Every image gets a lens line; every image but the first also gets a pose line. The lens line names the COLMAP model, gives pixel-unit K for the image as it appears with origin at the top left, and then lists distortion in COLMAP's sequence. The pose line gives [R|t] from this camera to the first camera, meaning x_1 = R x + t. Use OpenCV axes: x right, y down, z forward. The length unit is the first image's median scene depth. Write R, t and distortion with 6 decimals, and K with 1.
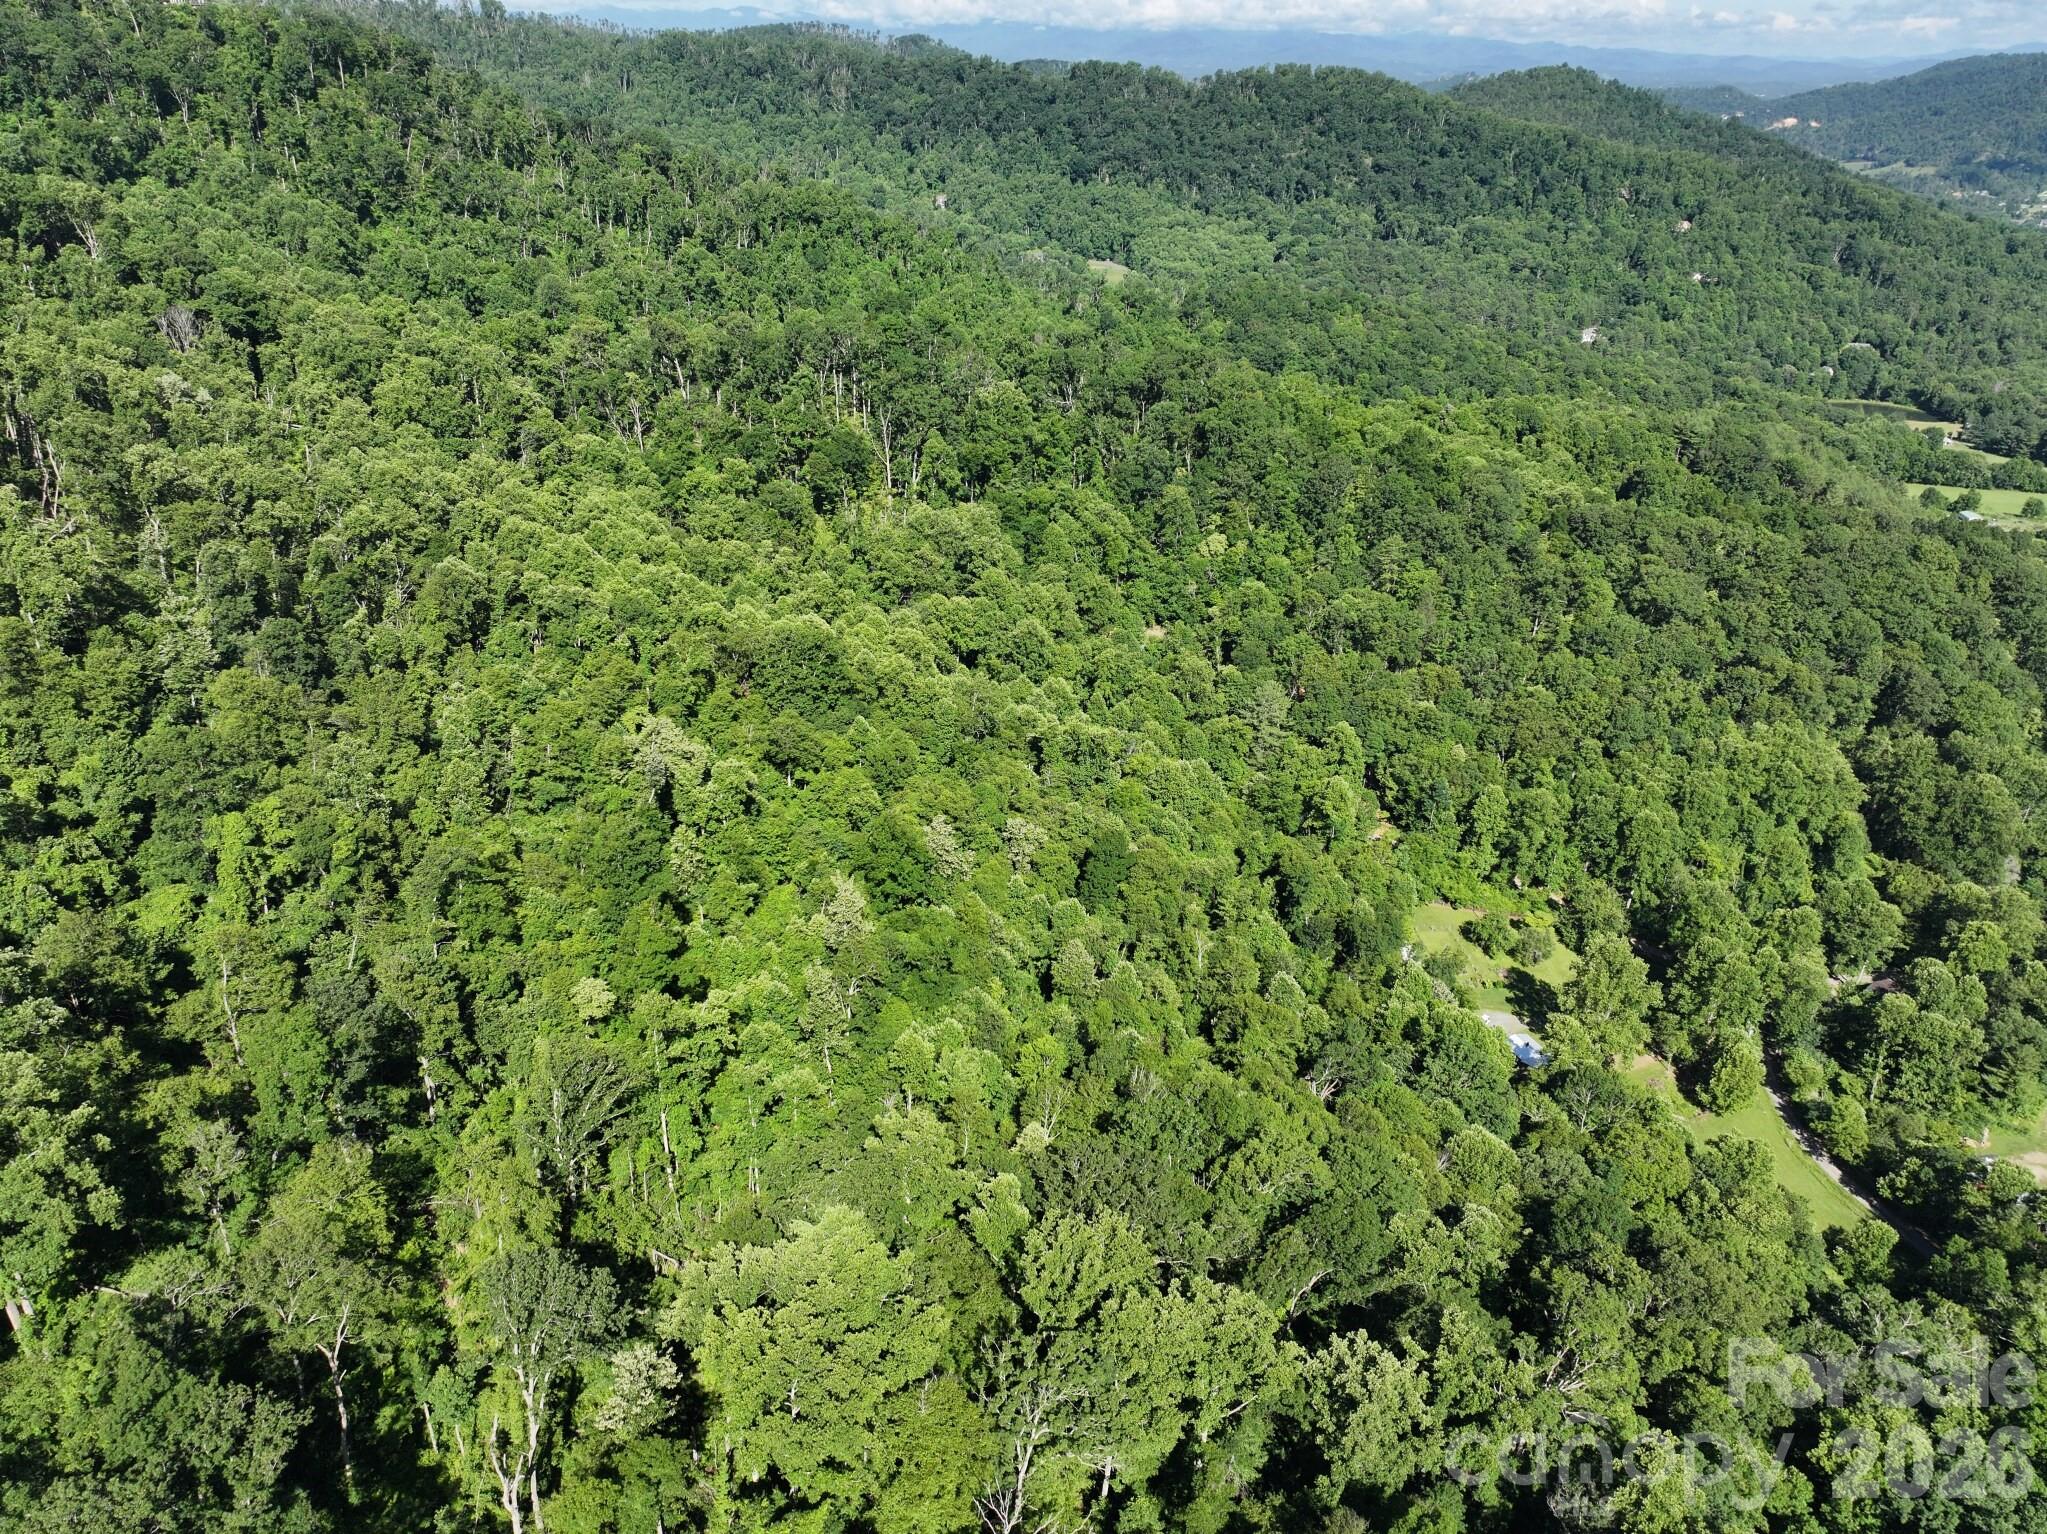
lens RADIAL K [[1434.2, 0, 1038.2], [0, 1434.2, 764.3], [0, 0, 1]] dist [-0.006028, 0.030283]
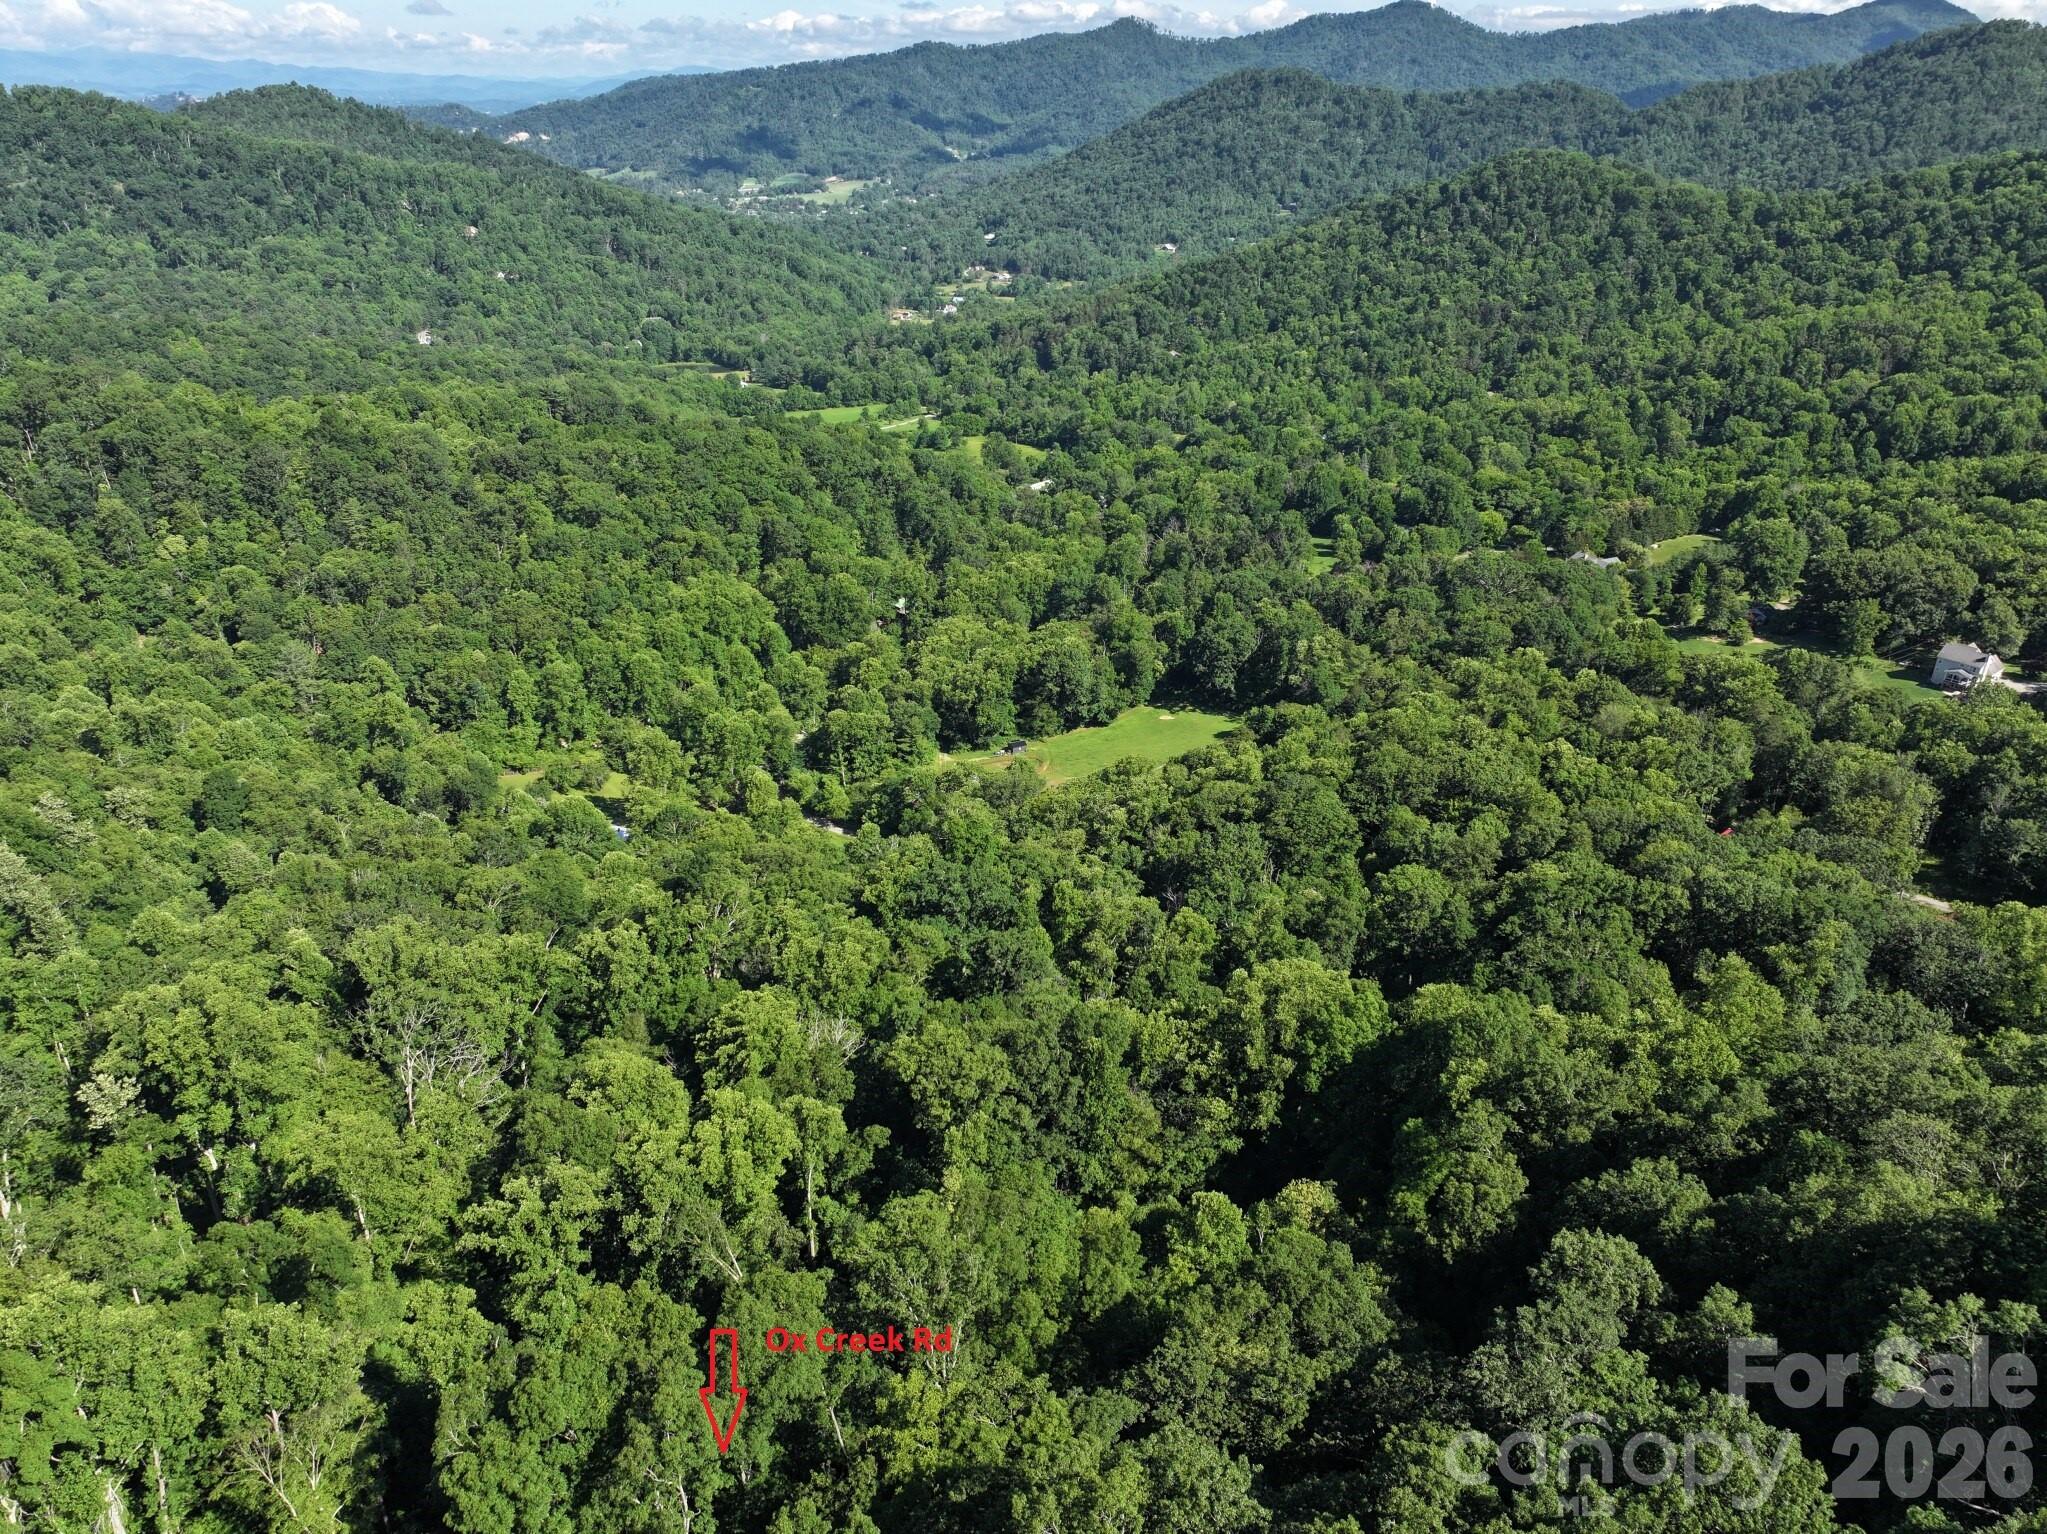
lens RADIAL K [[1430.6, 0, 1032.1], [0, 1430.6, 773.7], [0, 0, 1]] dist [-0.011015, 0.023987]
pose [[0.723315, -0.312762, 0.615626, -0.116646], [0.314751, 0.942871, 0.109206, 0.085195], [-0.614611, 0.114779, 0.780435, -0.169427]]
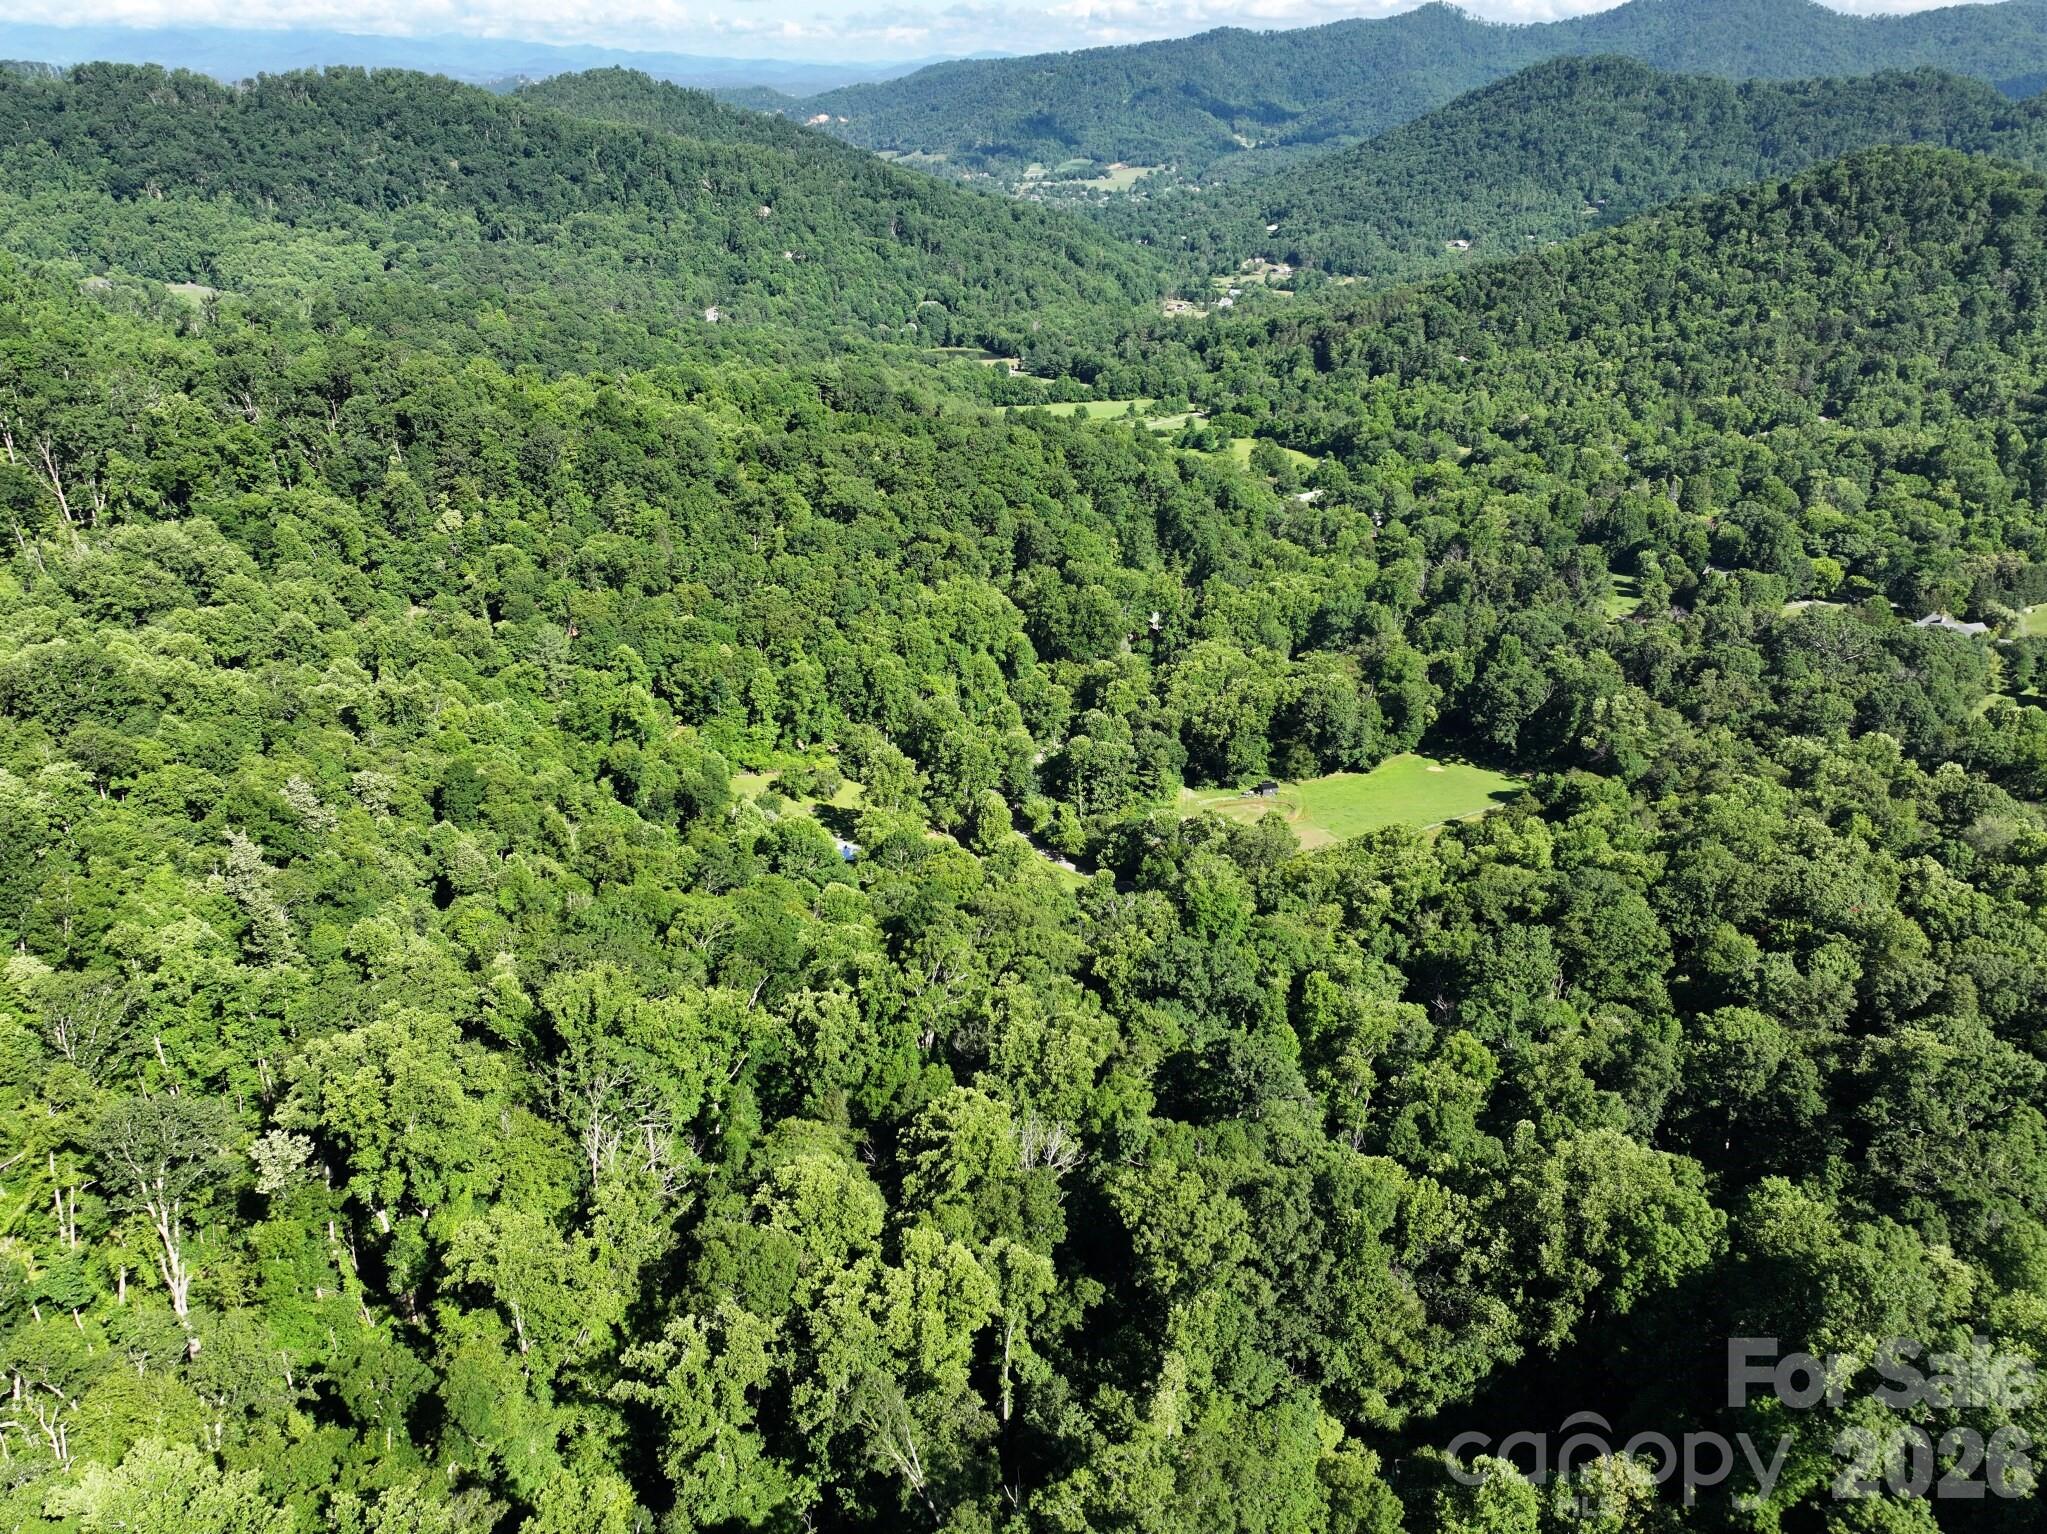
lens RADIAL K [[1429.0, 0, 1031.8], [0, 1429.0, 771.0], [0, 0, 1]] dist [-0.005458, 0.018874]
pose [[0.837105, -0.249107, 0.487033, -0.078050], [0.247130, 0.966482, 0.069572, 0.058320], [-0.488039, 0.062121, 0.870608, -0.115251]]
